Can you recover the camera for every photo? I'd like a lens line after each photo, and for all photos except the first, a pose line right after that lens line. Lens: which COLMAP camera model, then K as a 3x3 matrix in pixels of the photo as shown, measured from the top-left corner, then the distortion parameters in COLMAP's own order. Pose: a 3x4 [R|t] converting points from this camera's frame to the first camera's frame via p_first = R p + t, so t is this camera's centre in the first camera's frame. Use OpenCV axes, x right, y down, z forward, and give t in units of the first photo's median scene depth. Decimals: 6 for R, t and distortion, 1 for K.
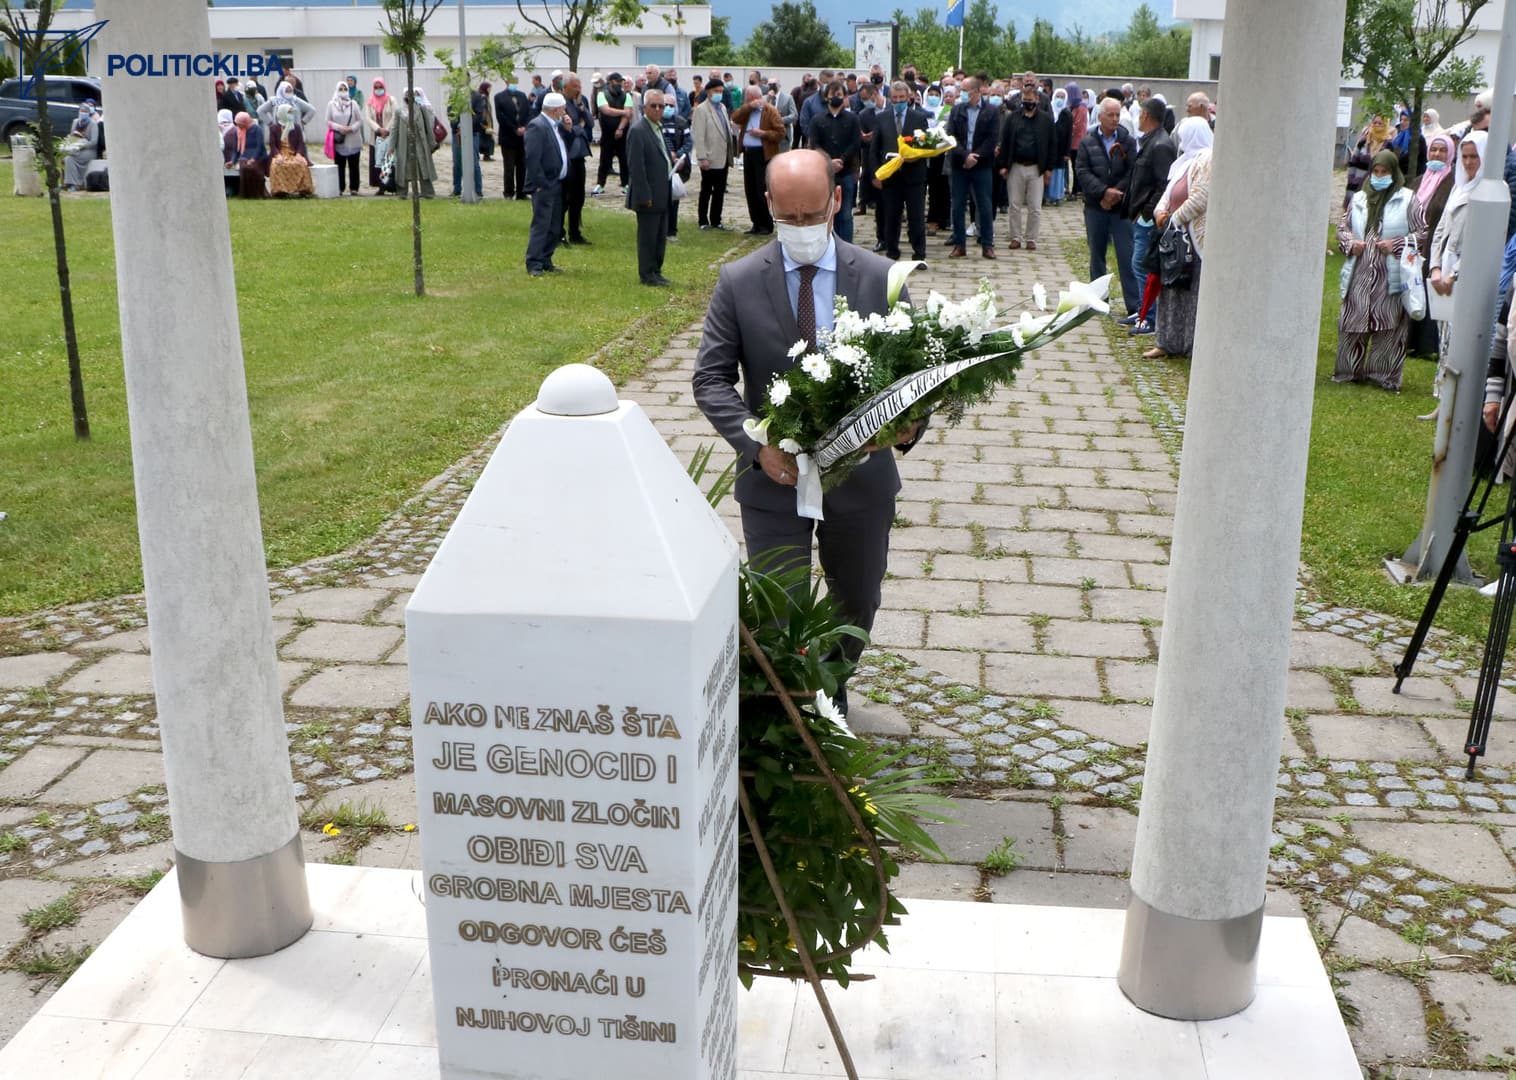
lens RADIAL K [[1620.4, 0, 820.5], [0, 1620.4, 666.2], [0, 0, 1]] dist [-0.182653, 0.157296]
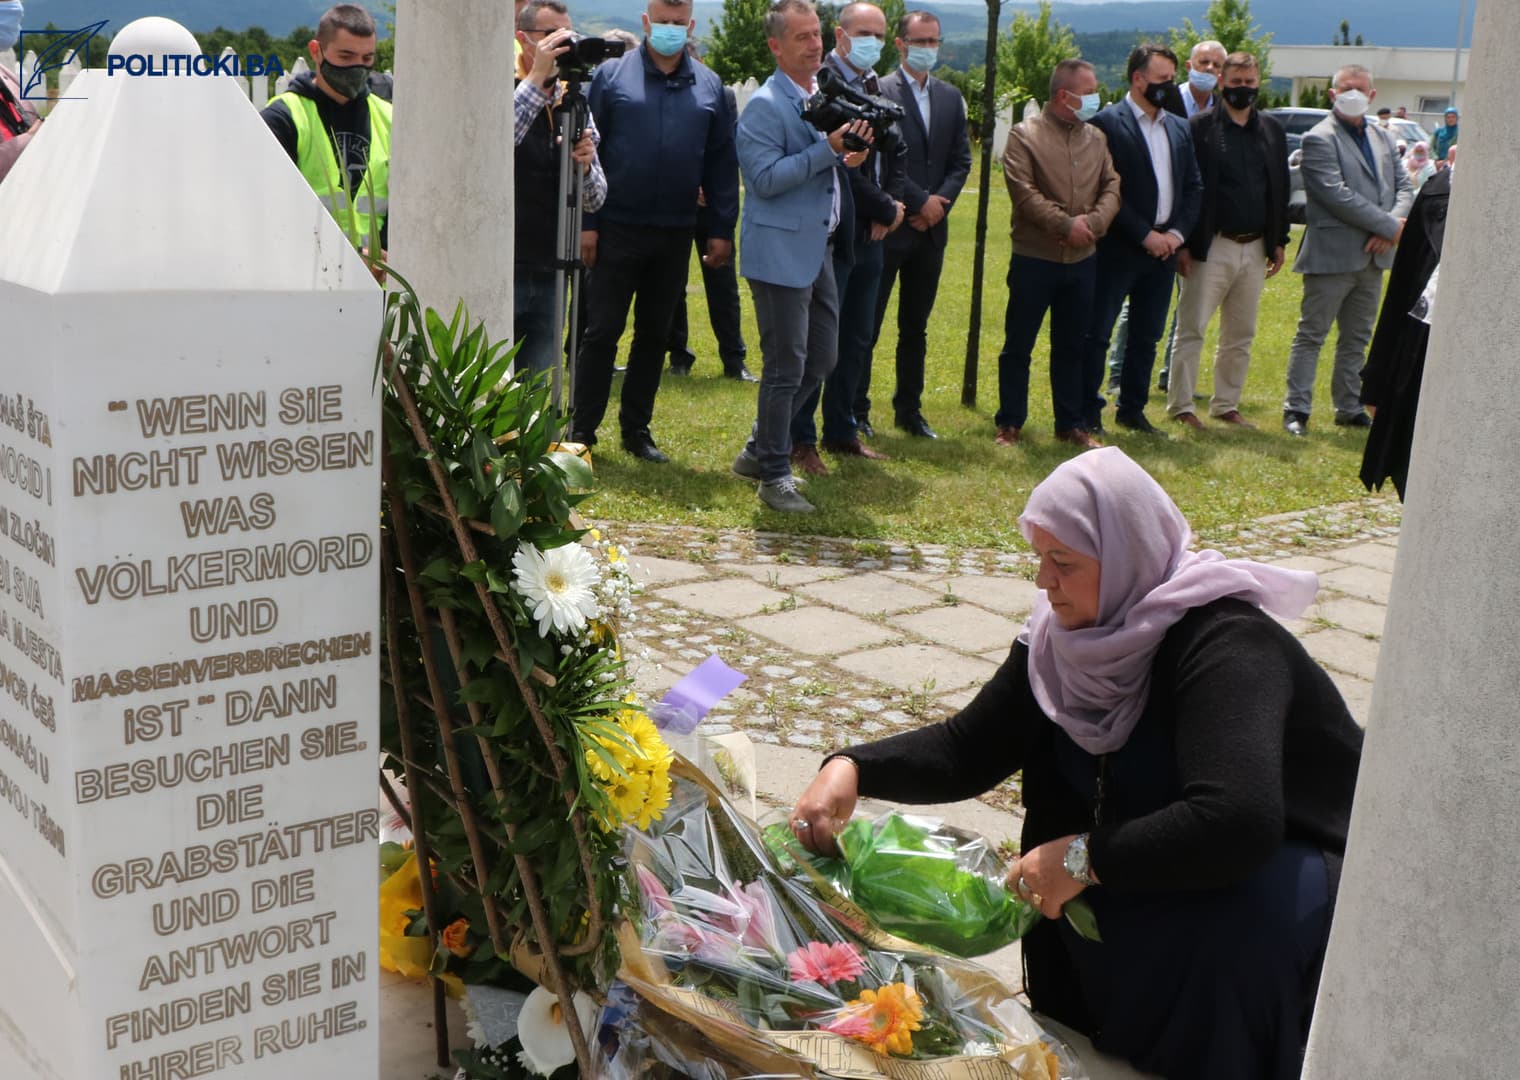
lens RADIAL K [[1825.7, 0, 624.2], [0, 1825.7, 518.1], [0, 0, 1]] dist [-0.185676, 0.241917]
pose [[0.667389, 0.176377, -0.723521, 0.636044], [-0.284226, 0.958332, -0.028557, 0.019096], [0.688337, 0.224702, 0.689711, 0.492385]]
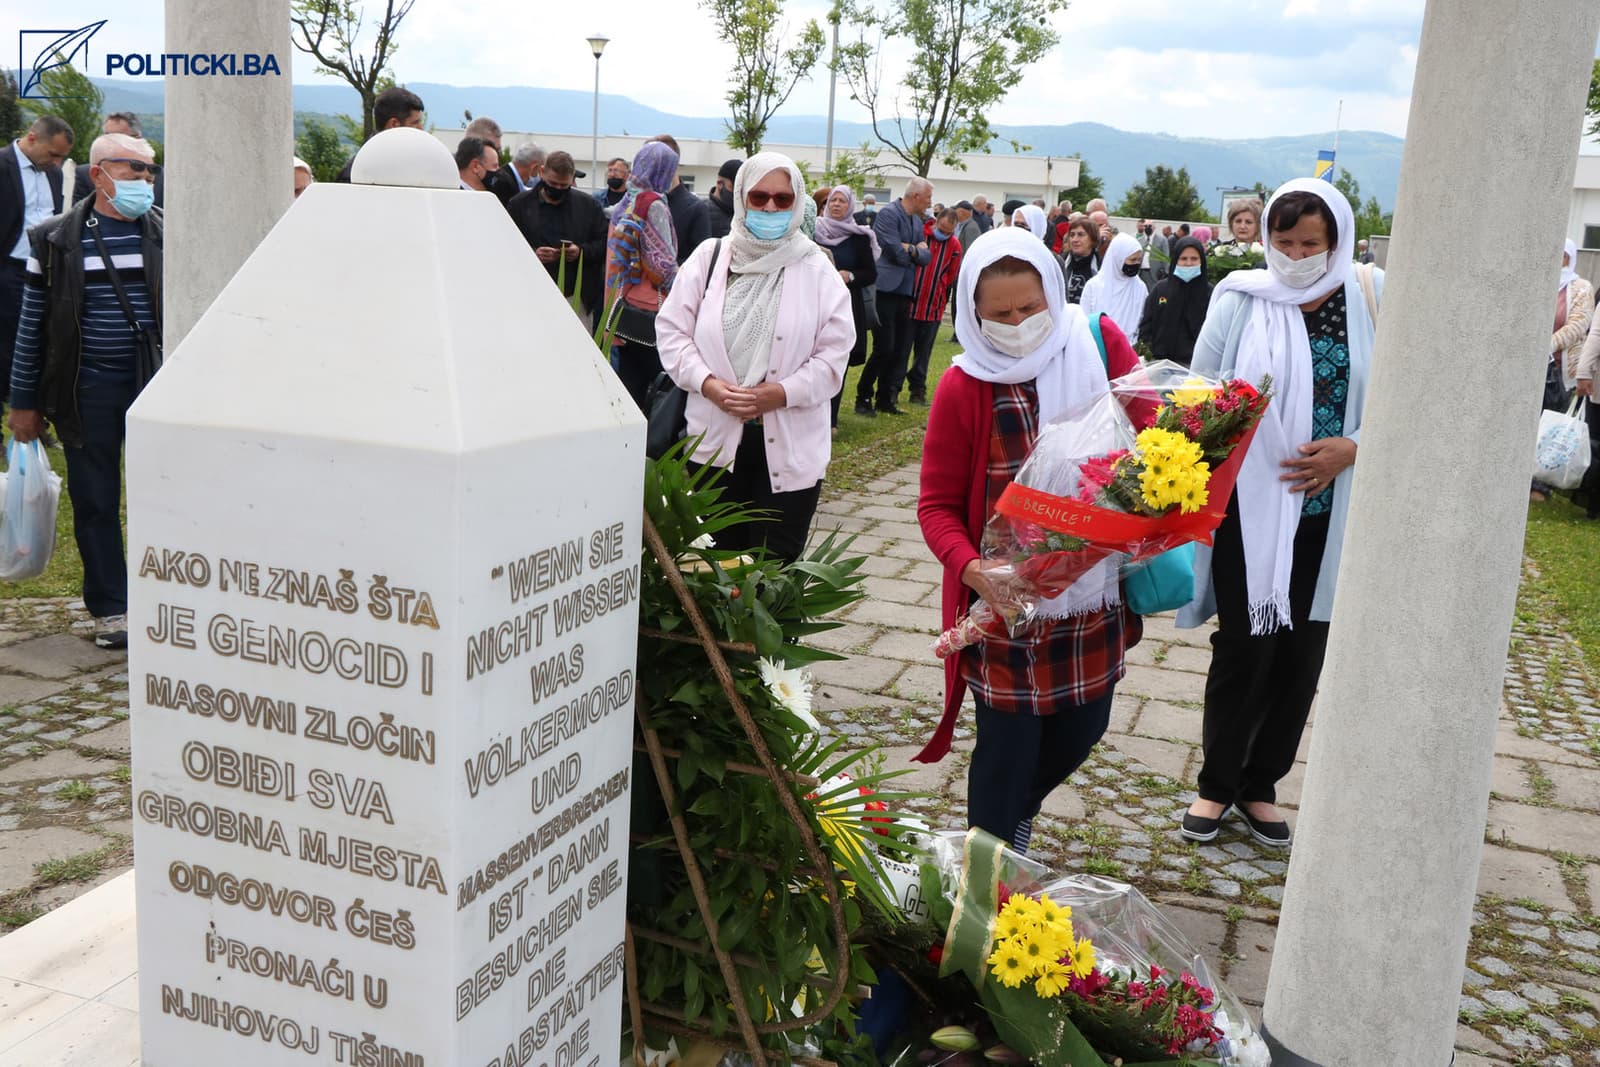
lens RADIAL K [[1542.5, 0, 800.0], [0, 1542.5, 533.5], [0, 0, 1]] dist [-0.150030, 0.252120]
pose [[0.968541, 0.091739, -0.231327, 0.178972], [-0.128156, 0.980701, -0.147652, 0.068685], [0.213317, 0.172653, 0.961606, 0.328159]]
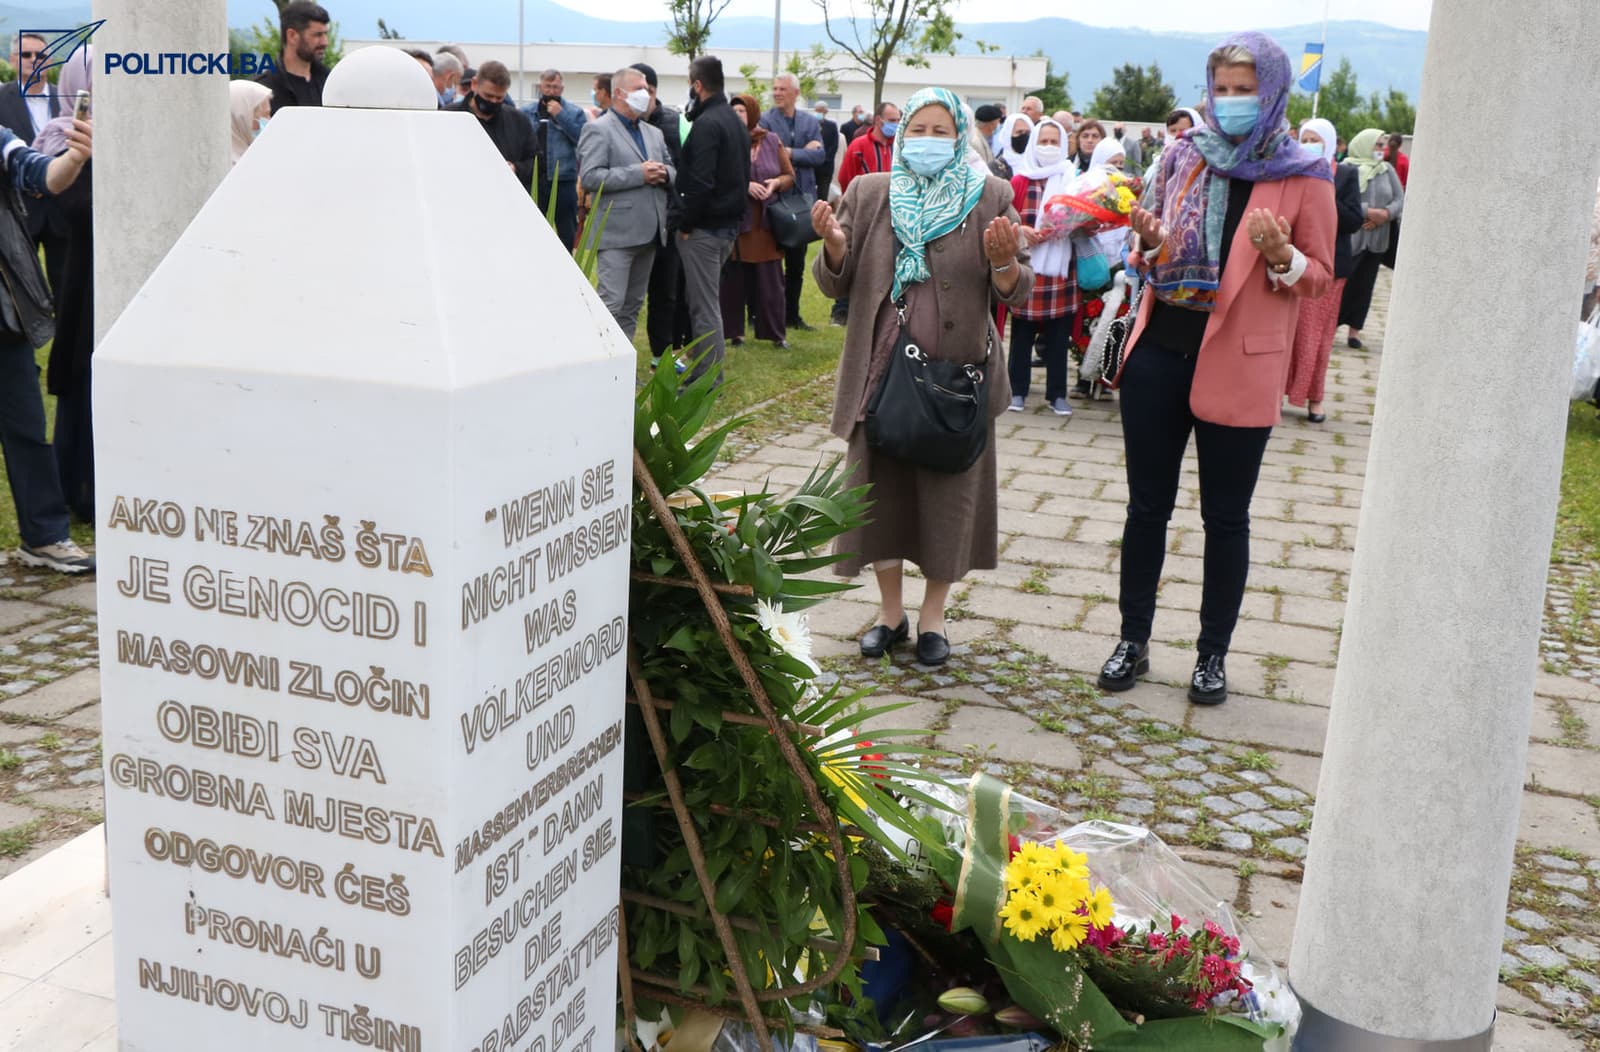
lens RADIAL K [[1669.5, 0, 736.5], [0, 1669.5, 481.0], [0, 0, 1]] dist [-0.140623, 0.237860]
pose [[0.968376, 0.073861, -0.238311, 0.161531], [-0.109572, 0.984033, -0.140260, 0.073846], [0.224146, 0.161937, 0.961007, 0.310019]]
